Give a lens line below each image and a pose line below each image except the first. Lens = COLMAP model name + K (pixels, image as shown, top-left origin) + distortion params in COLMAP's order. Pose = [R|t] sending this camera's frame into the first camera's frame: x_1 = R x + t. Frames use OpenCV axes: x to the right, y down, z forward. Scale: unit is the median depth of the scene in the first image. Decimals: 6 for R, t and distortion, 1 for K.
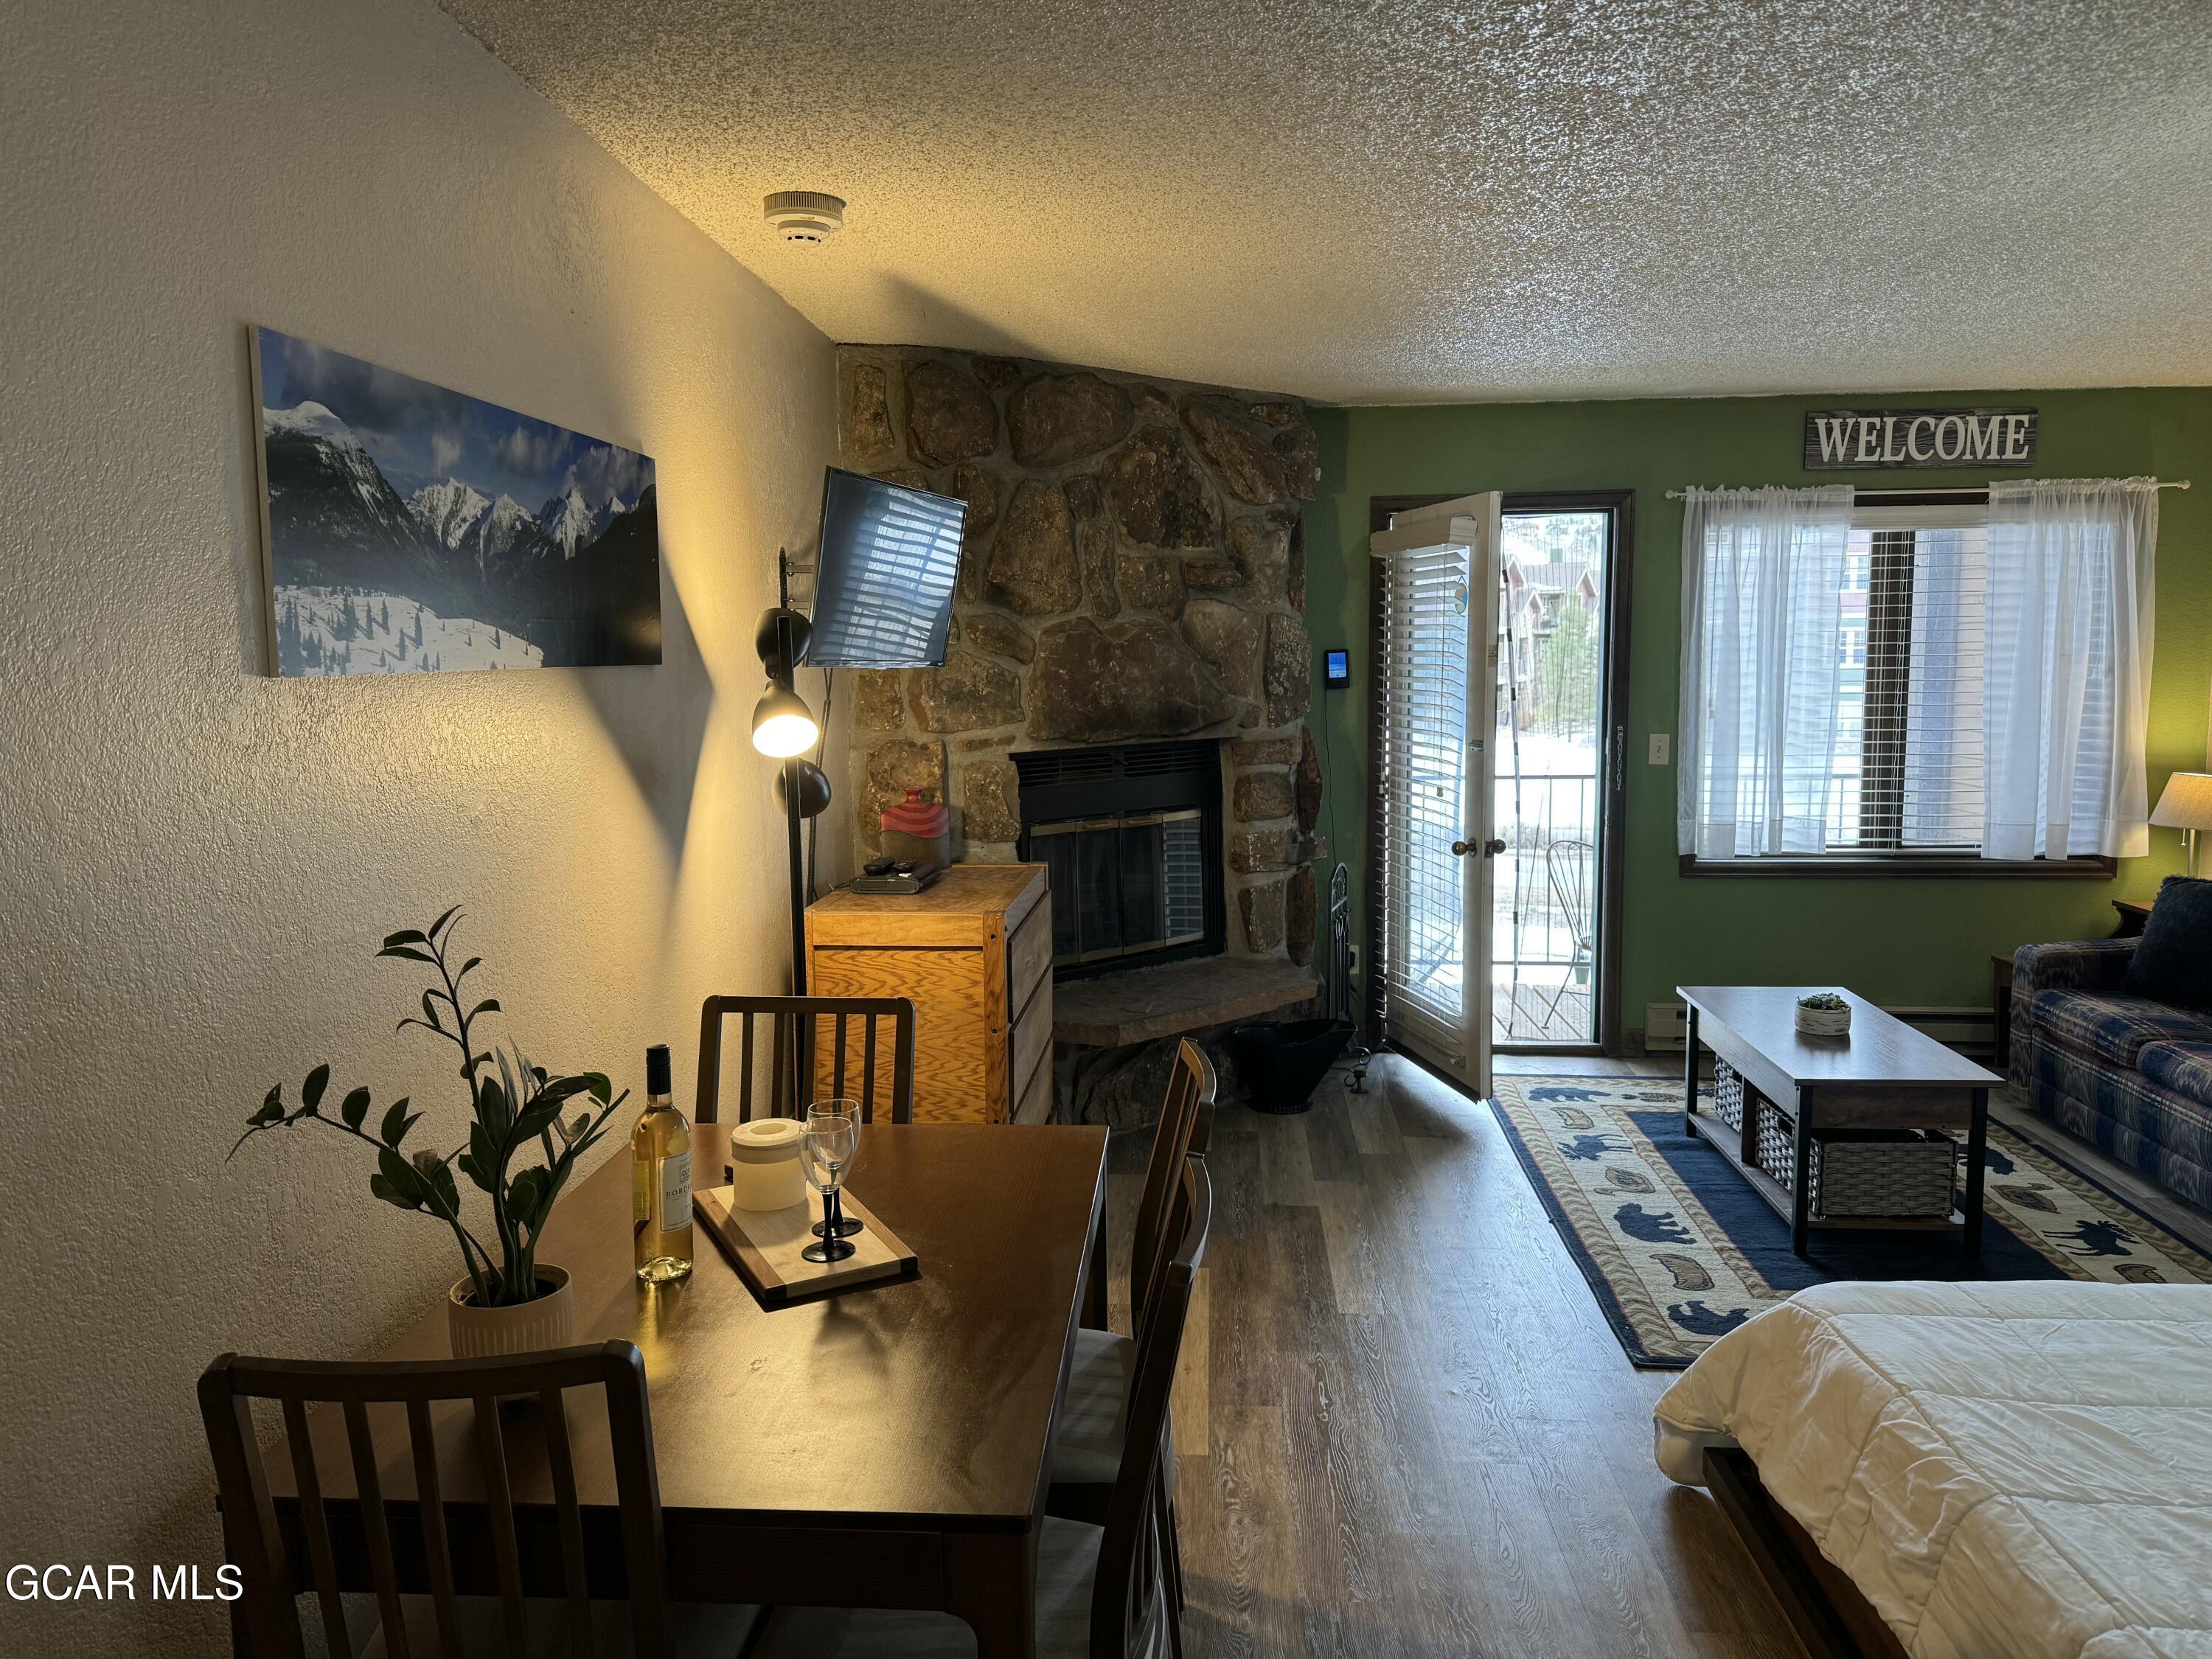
lens RADIAL K [[1540.5, 0, 1121.4], [0, 1540.5, 844.9], [0, 0, 1]] dist [0.075405, -0.100166]
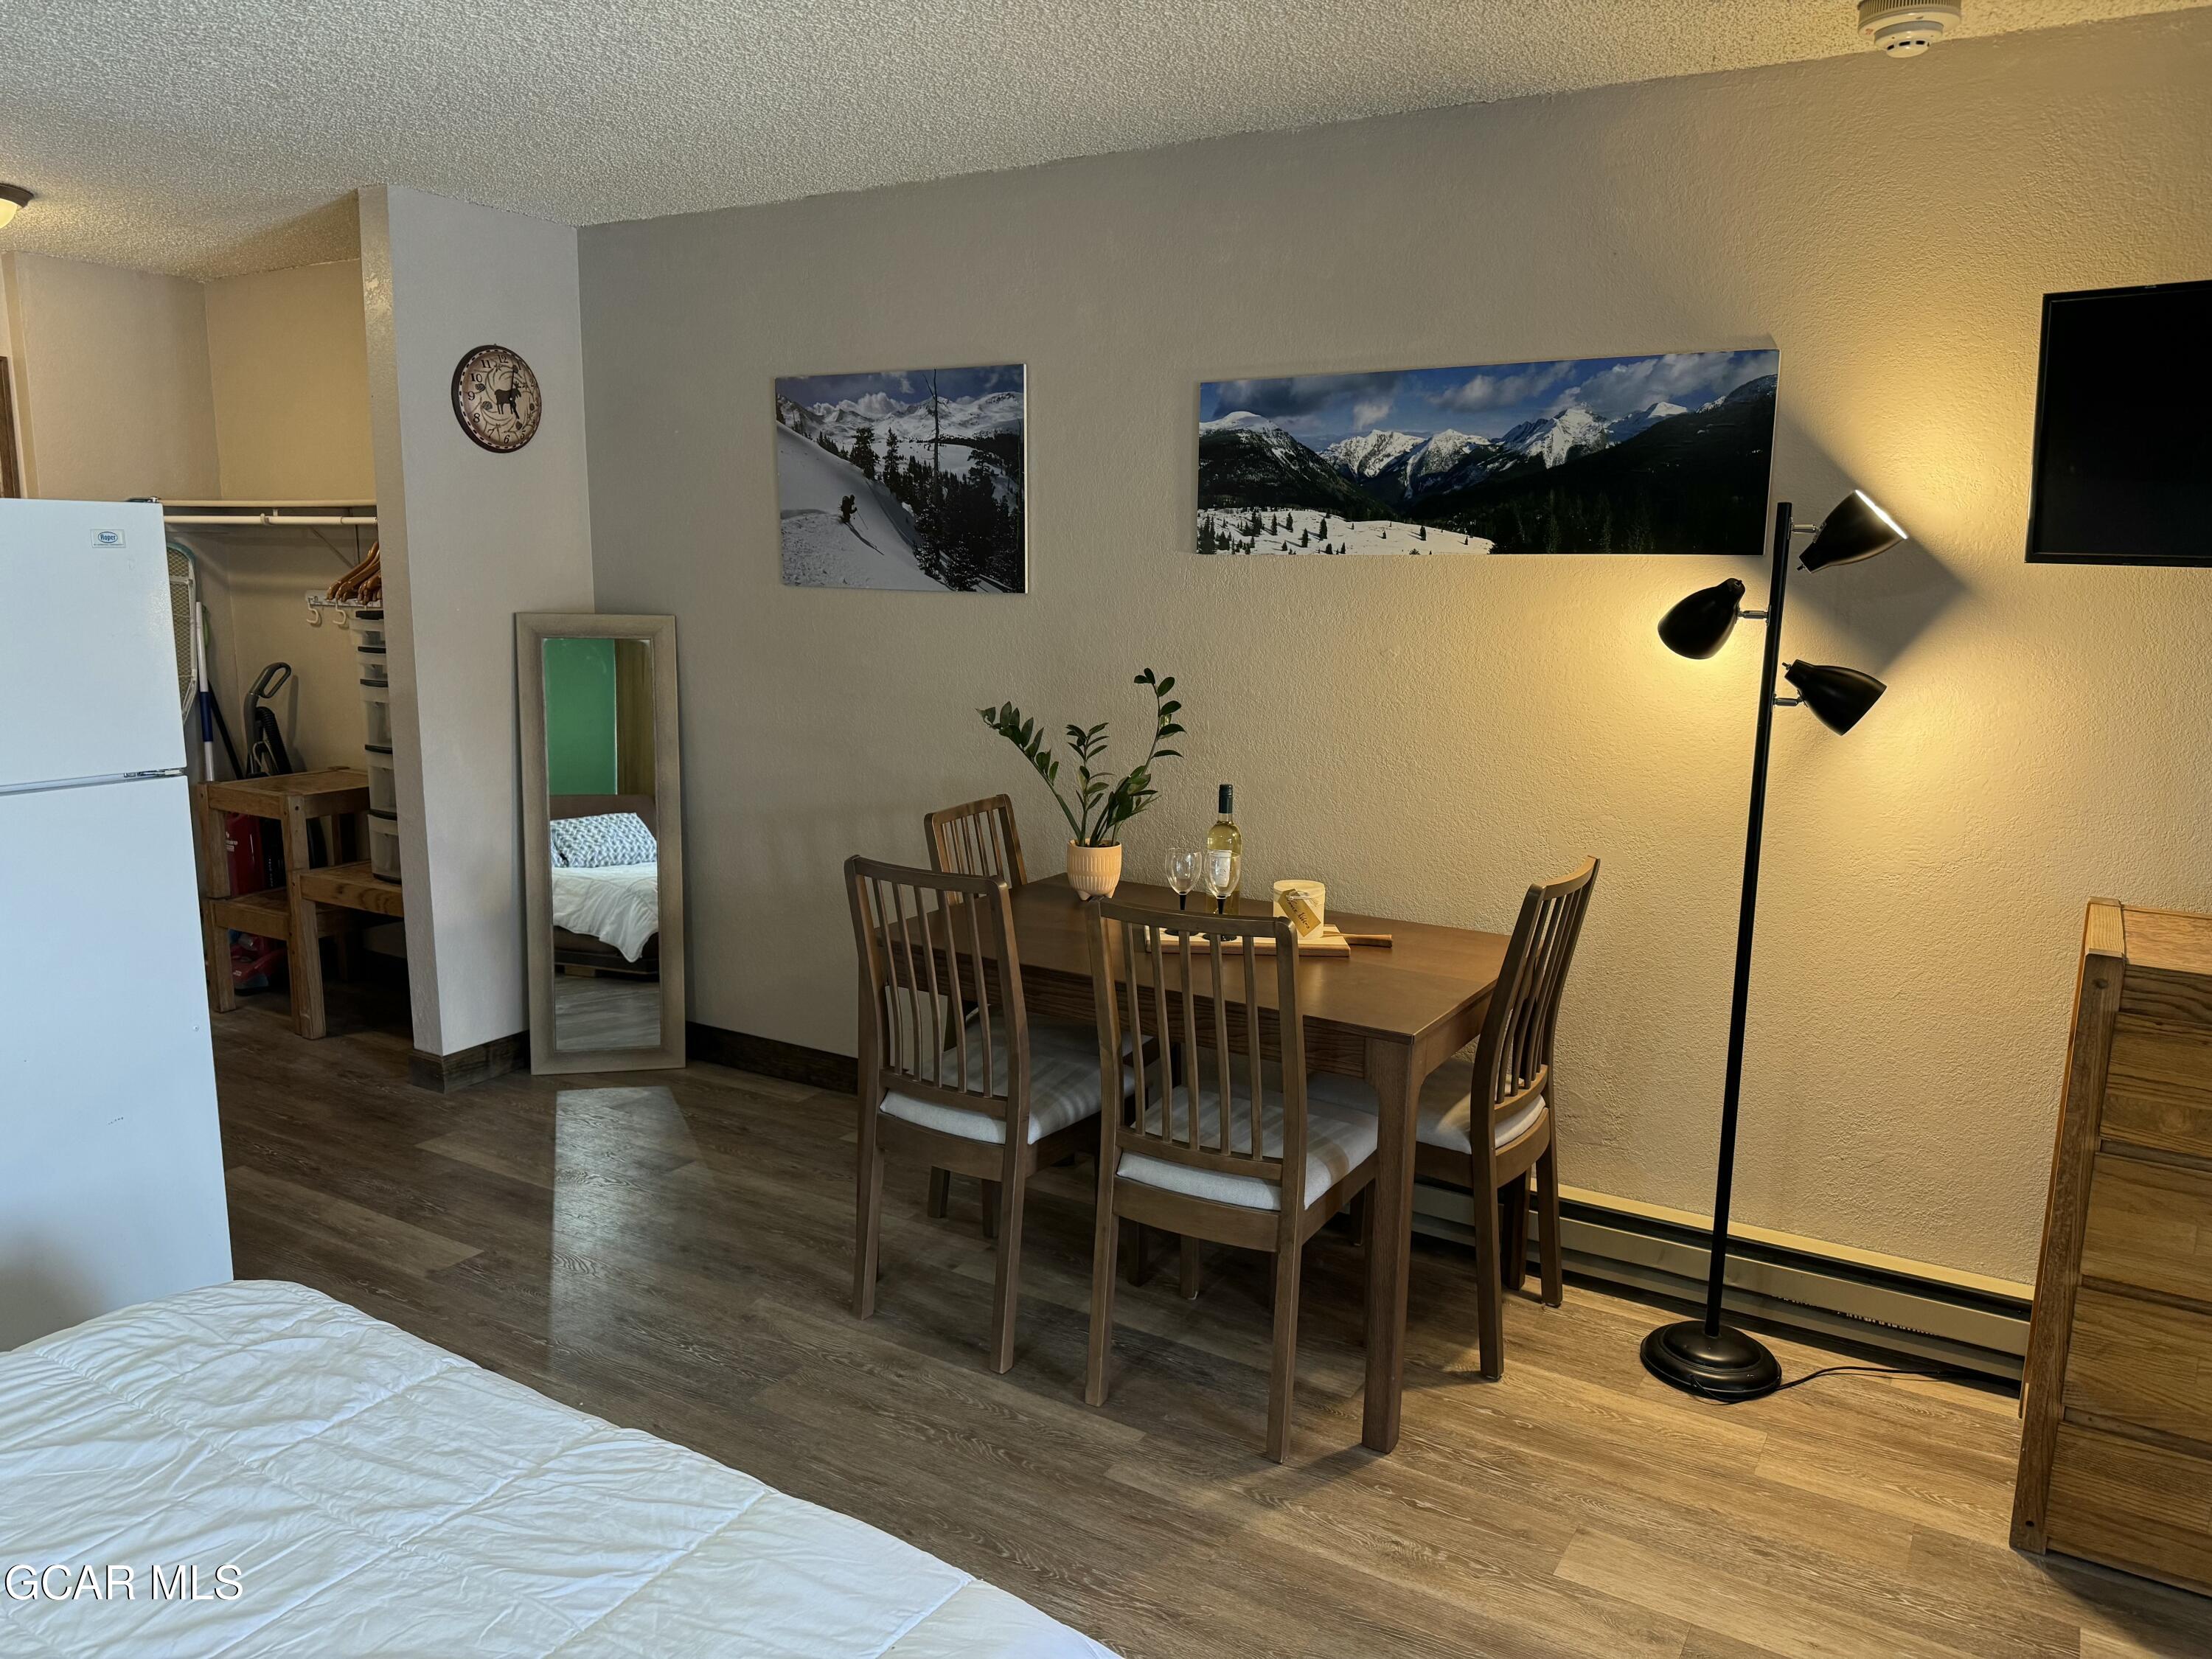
lens RADIAL K [[1540.5, 0, 1088.9], [0, 1540.5, 840.2], [0, 0, 1]] dist [0.075405, -0.100166]
pose [[-0.468534, 0.153659, -0.869980, 0.494598], [-0.123249, 0.963759, 0.236599, -0.075102], [0.874806, 0.218079, -0.432615, 0.663969]]
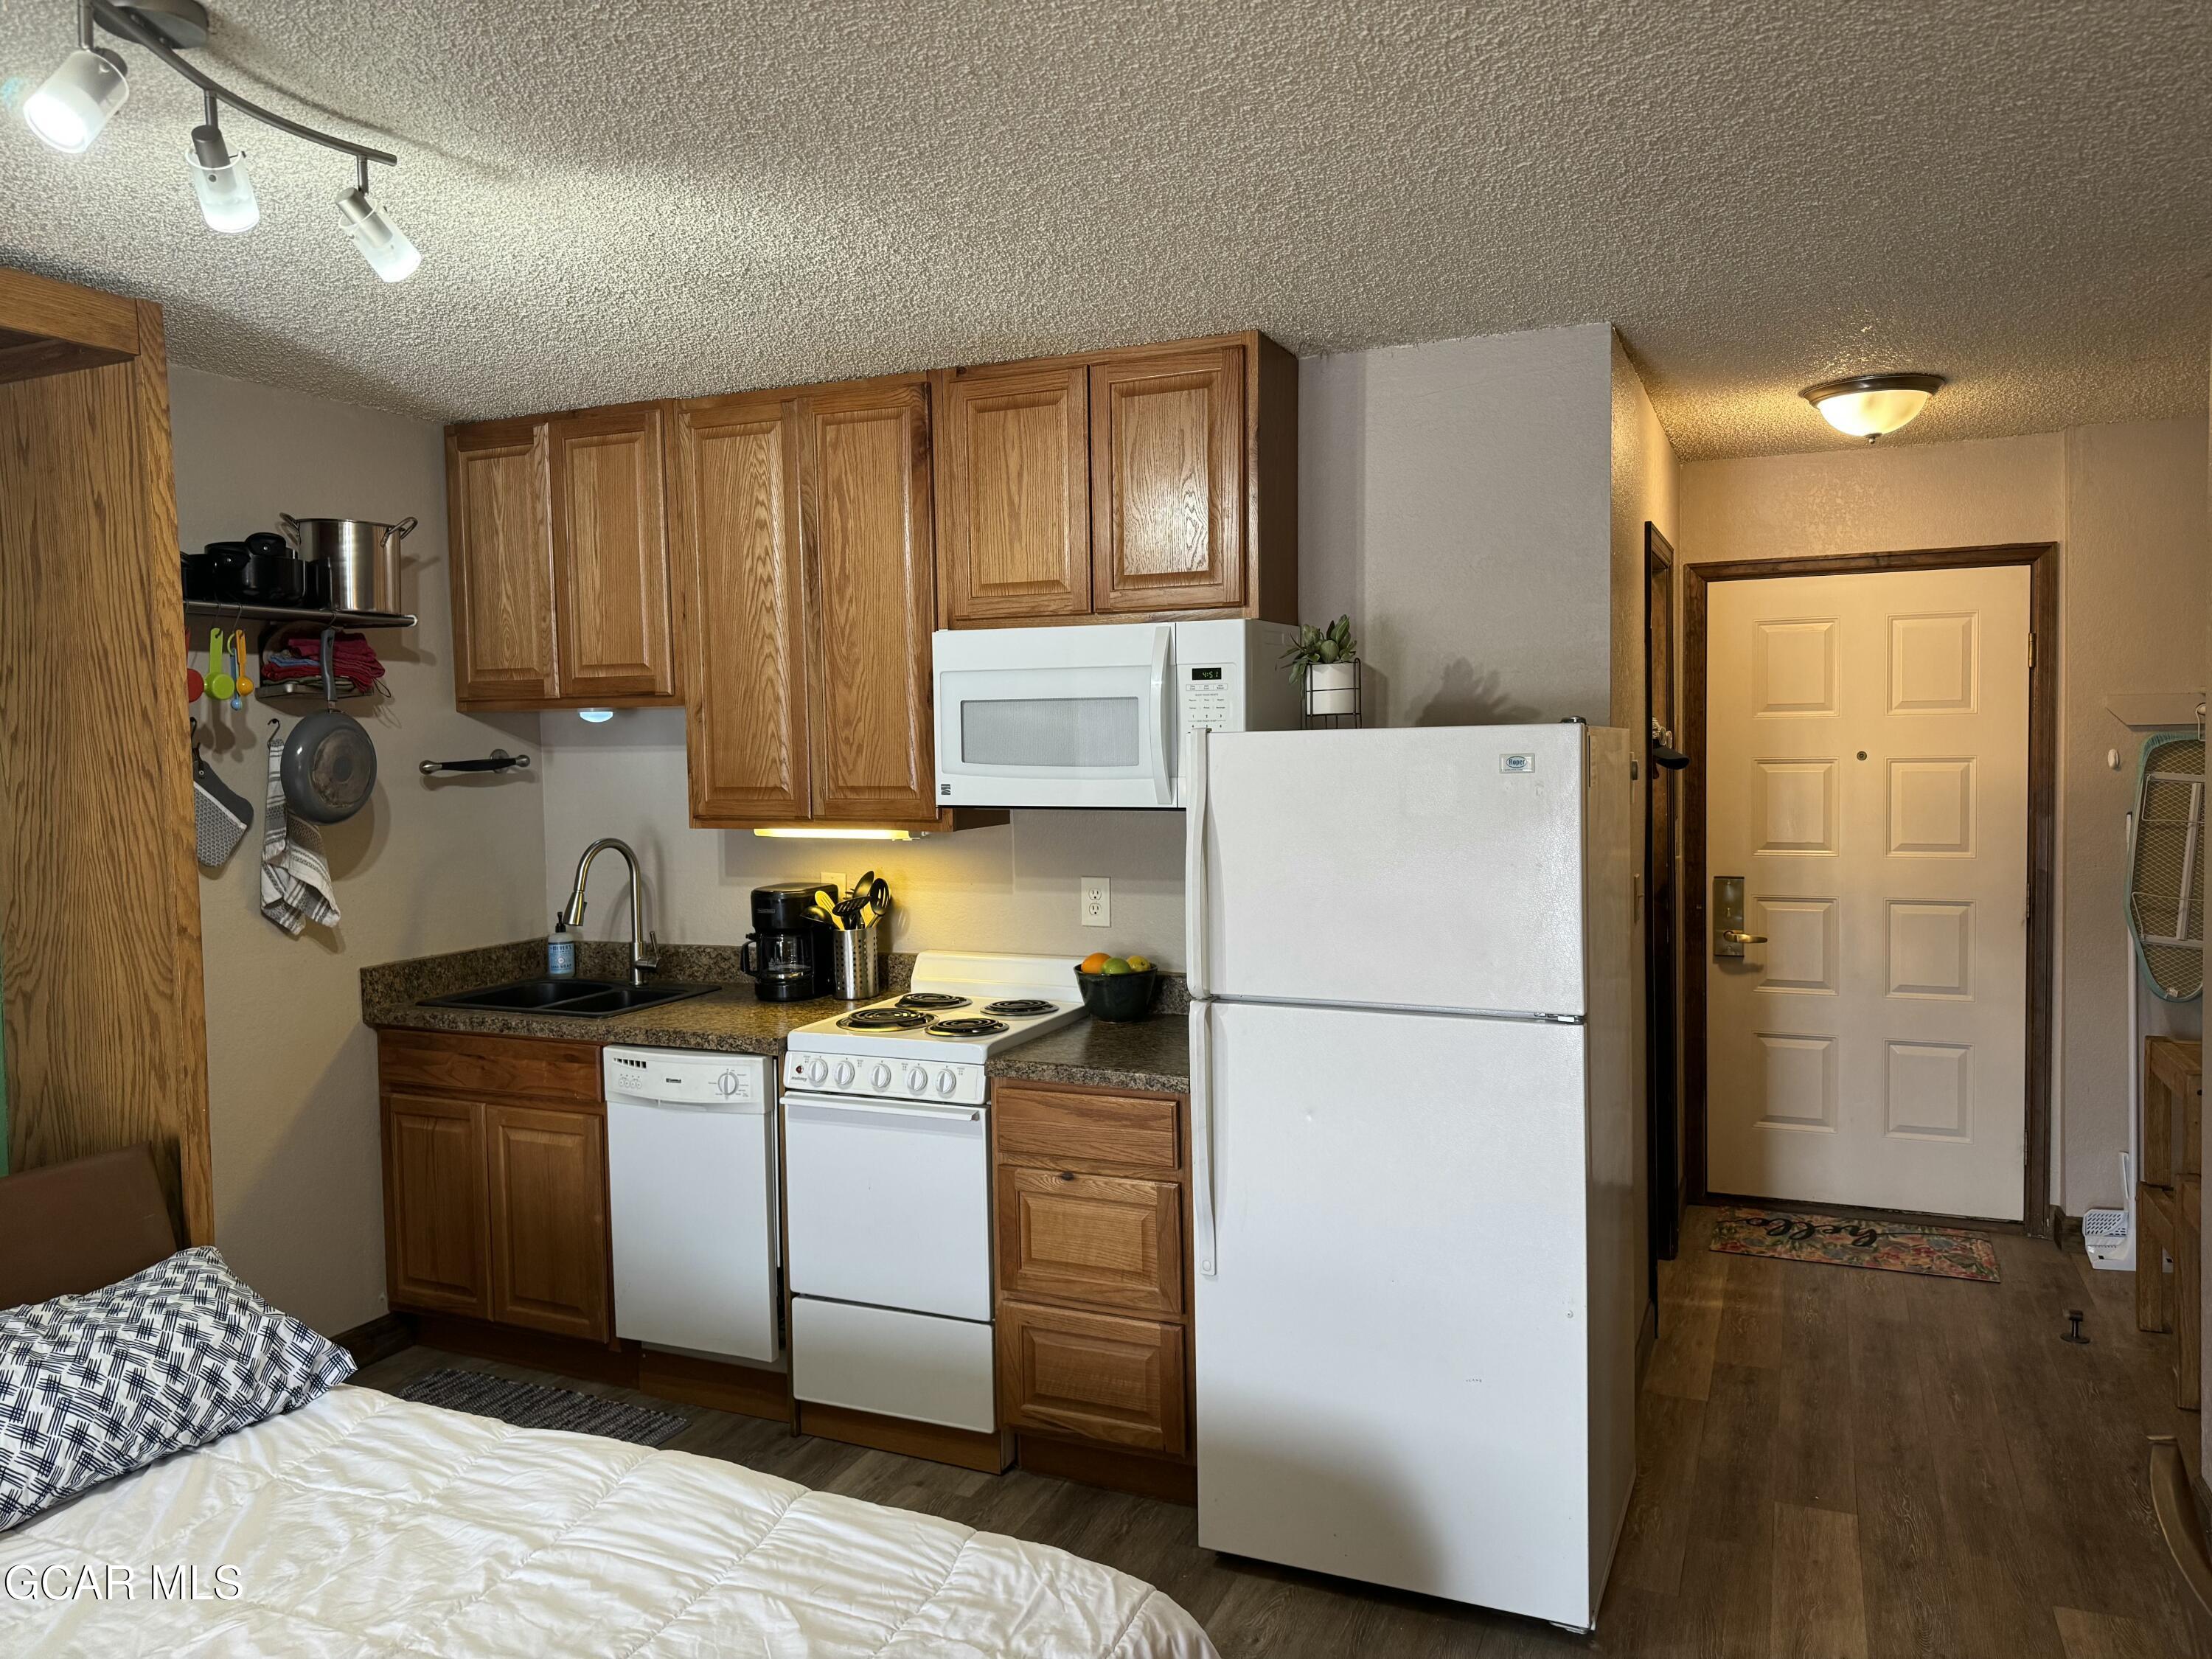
lens RADIAL K [[1540.5, 0, 1112.9], [0, 1540.5, 801.5], [0, 0, 1]] dist [0.075405, -0.100166]
pose [[-0.935542, 0.008934, 0.353102, 0.086164], [0.068583, 0.985249, 0.156781, -0.083575], [-0.346492, 0.170892, -0.922355, 0.624693]]
